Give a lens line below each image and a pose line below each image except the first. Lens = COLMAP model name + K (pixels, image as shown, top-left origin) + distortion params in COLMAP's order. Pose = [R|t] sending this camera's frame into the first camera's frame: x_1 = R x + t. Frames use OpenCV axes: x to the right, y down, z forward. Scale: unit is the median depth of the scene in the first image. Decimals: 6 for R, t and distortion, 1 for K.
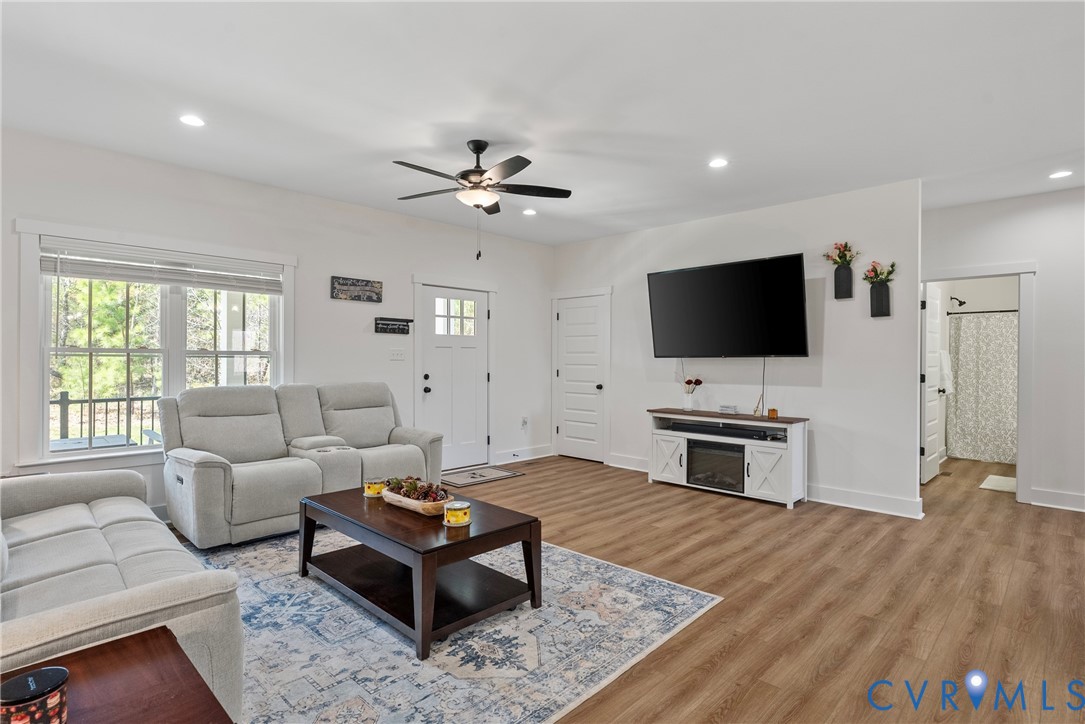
lens RADIAL K [[545.4, 0, 545.5], [0, 545.4, 358.9], [0, 0, 1]] dist [-0.003696, 0.000265]
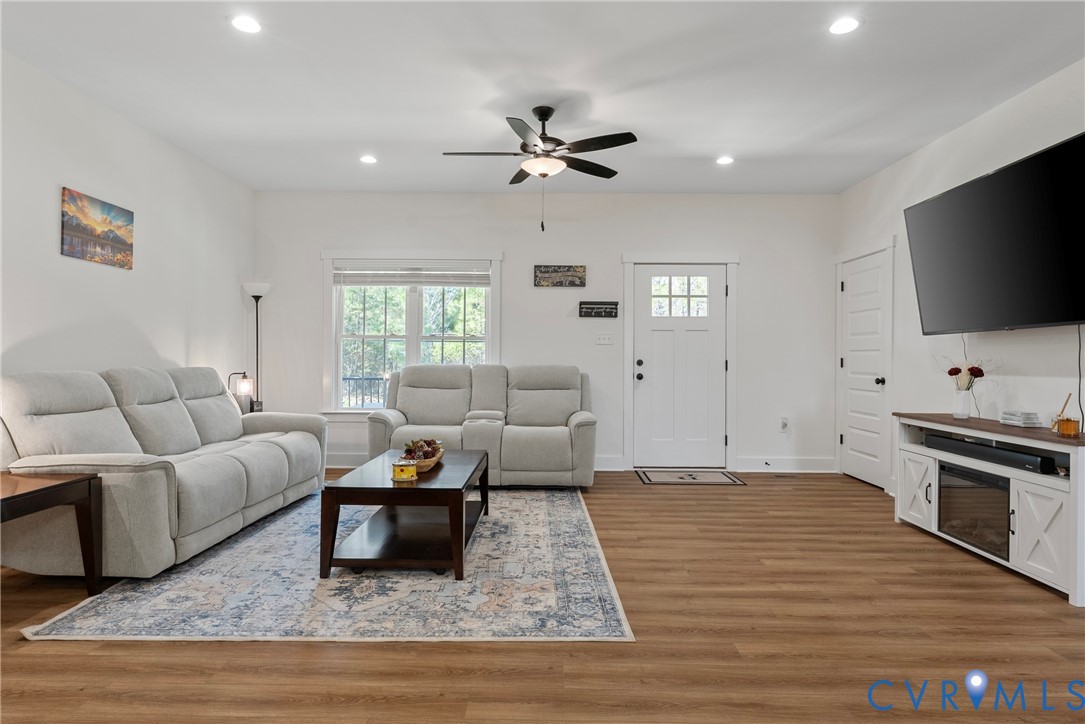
lens RADIAL K [[604.7, 0, 540.2], [0, 604.7, 358.9], [0, 0, 1]] dist [-0.004583, -0.001348]
pose [[0.689841, 0.000991, -0.723960, 0.573975], [-0.003070, 0.999994, -0.001556, 0.040194], [0.723954, 0.003296, 0.689840, 0.234609]]
